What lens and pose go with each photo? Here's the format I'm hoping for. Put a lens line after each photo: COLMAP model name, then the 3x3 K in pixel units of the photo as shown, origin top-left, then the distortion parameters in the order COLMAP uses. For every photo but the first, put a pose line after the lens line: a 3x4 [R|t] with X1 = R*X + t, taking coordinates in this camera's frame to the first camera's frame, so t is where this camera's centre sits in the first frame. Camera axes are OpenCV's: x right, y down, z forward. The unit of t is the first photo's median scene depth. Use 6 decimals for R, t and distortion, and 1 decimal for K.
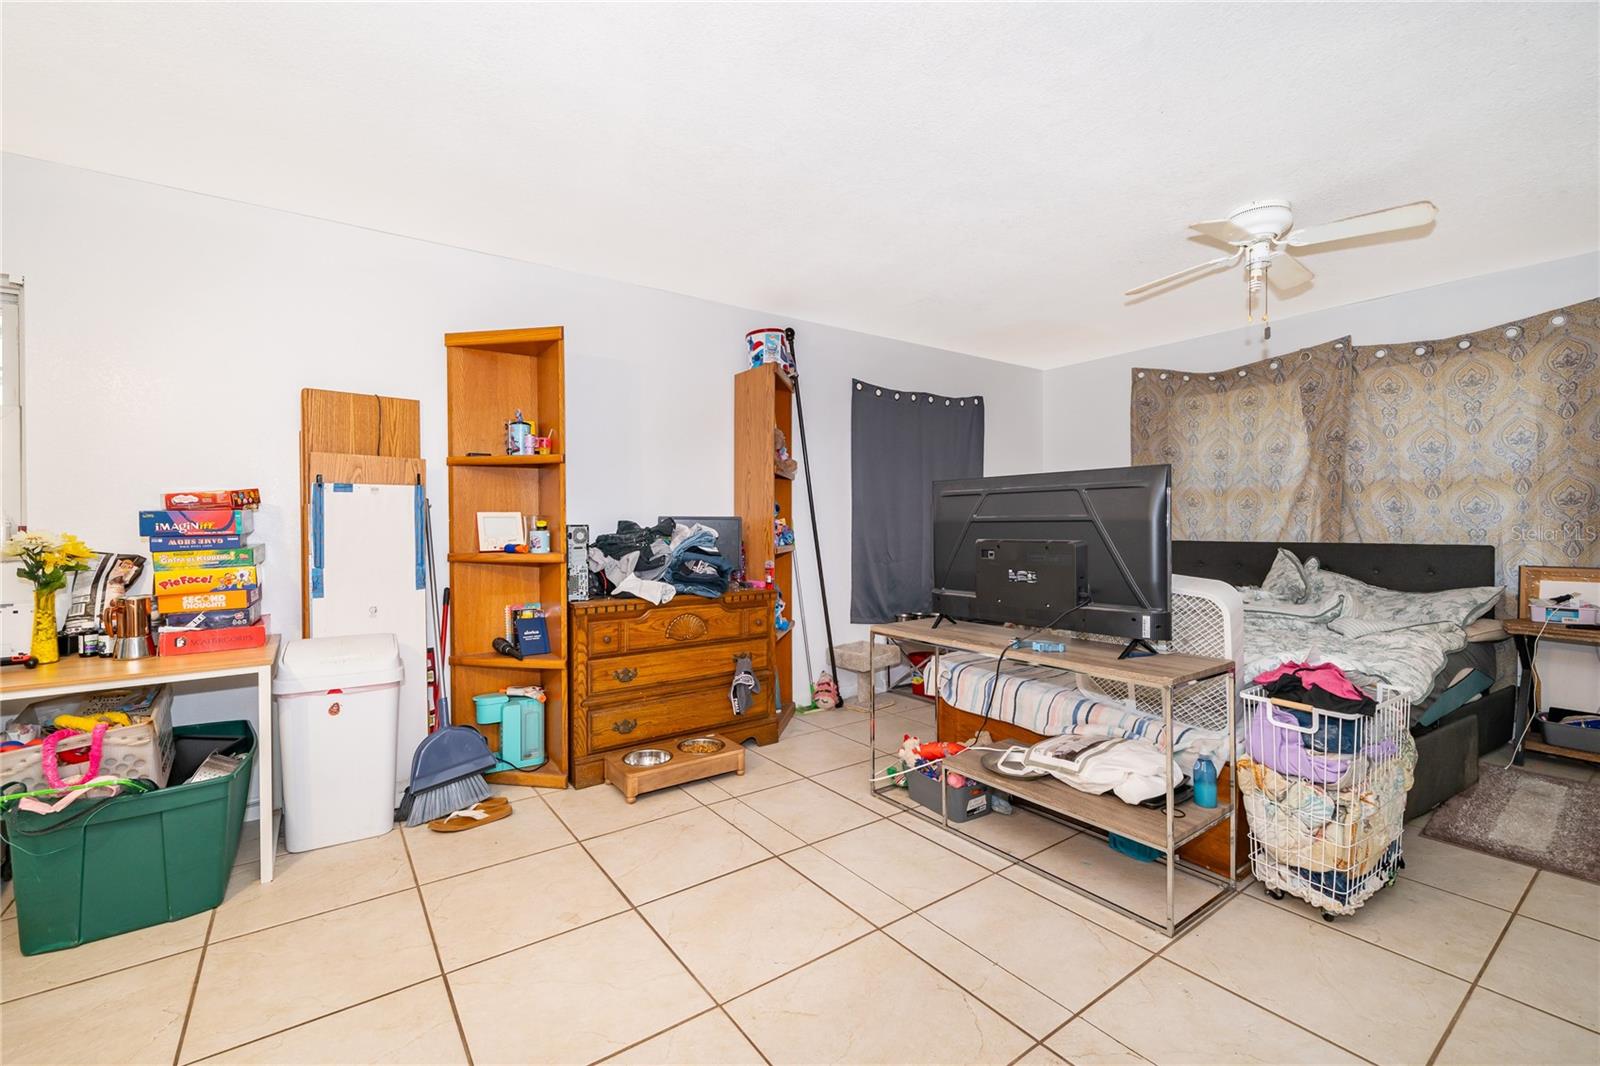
lens RADIAL K [[675.5, 0, 794.6], [0, 675.5, 527.9], [0, 0, 1]] dist [-0.003525, -0.000015]
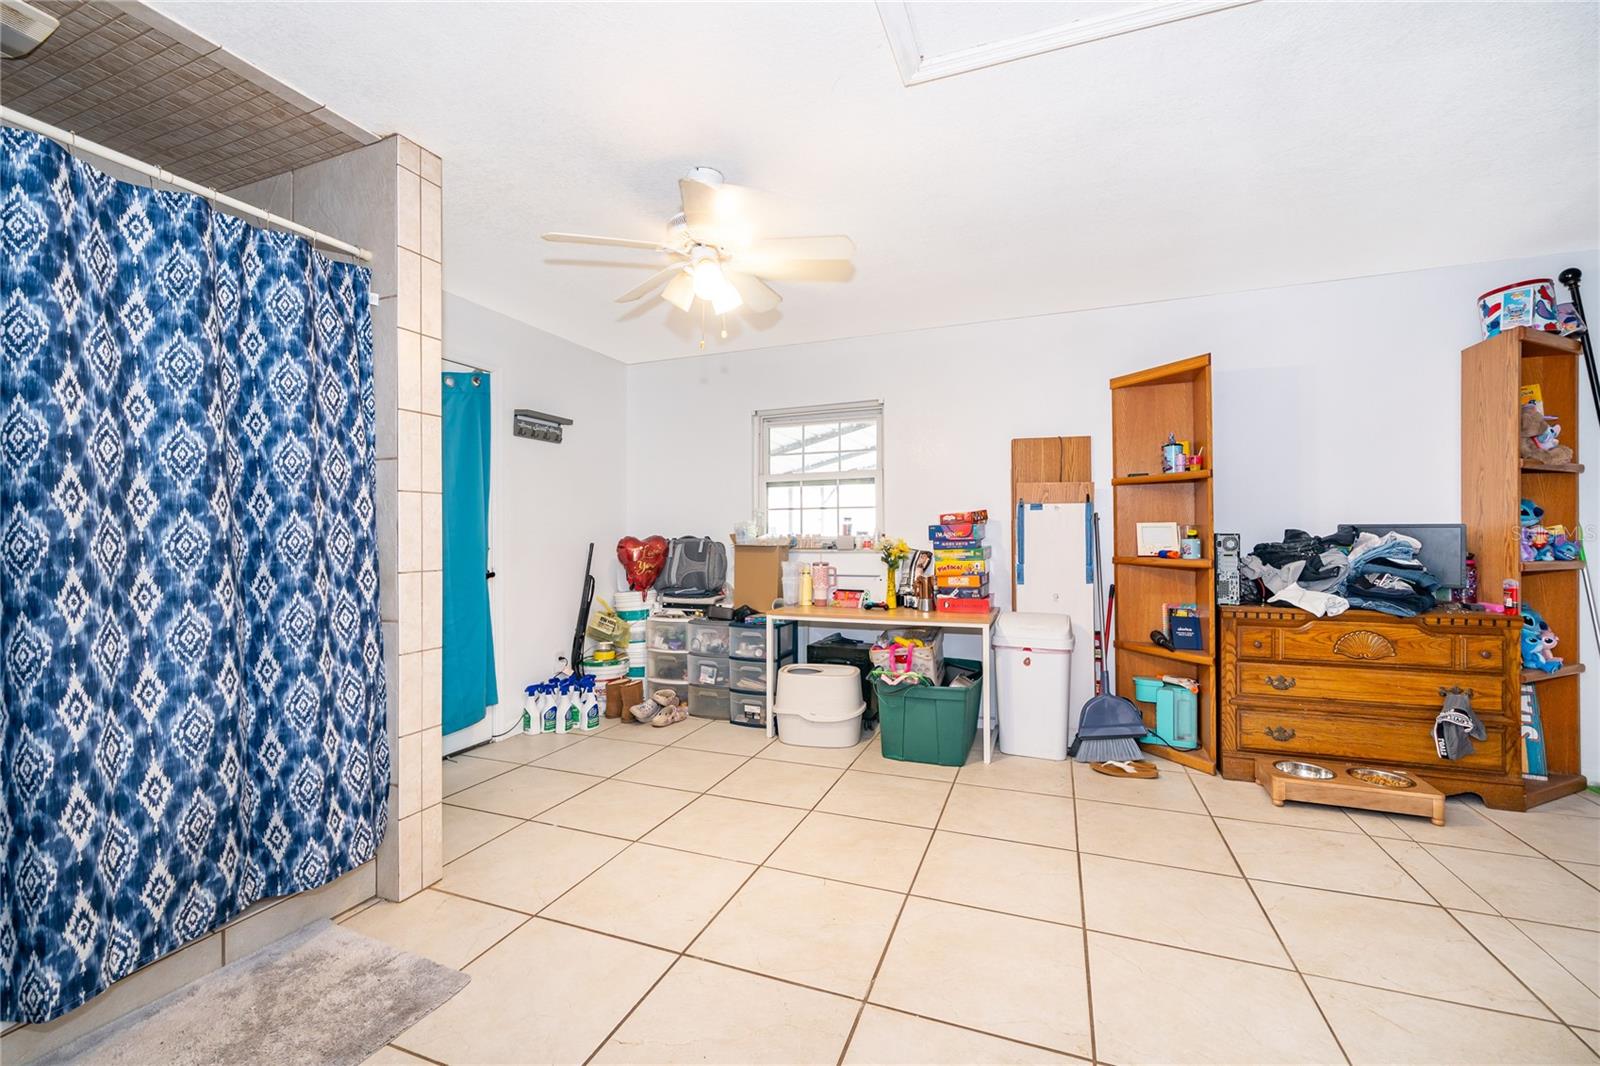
lens RADIAL K [[675.5, 0, 794.6], [0, 675.5, 527.9], [0, 0, 1]] dist [-0.003525, -0.000015]
pose [[0.550056, -0.003072, -0.835122, 0.196810], [-0.002508, 0.999983, -0.005331, -0.006441], [0.835124, 0.005027, 0.550039, -0.165366]]
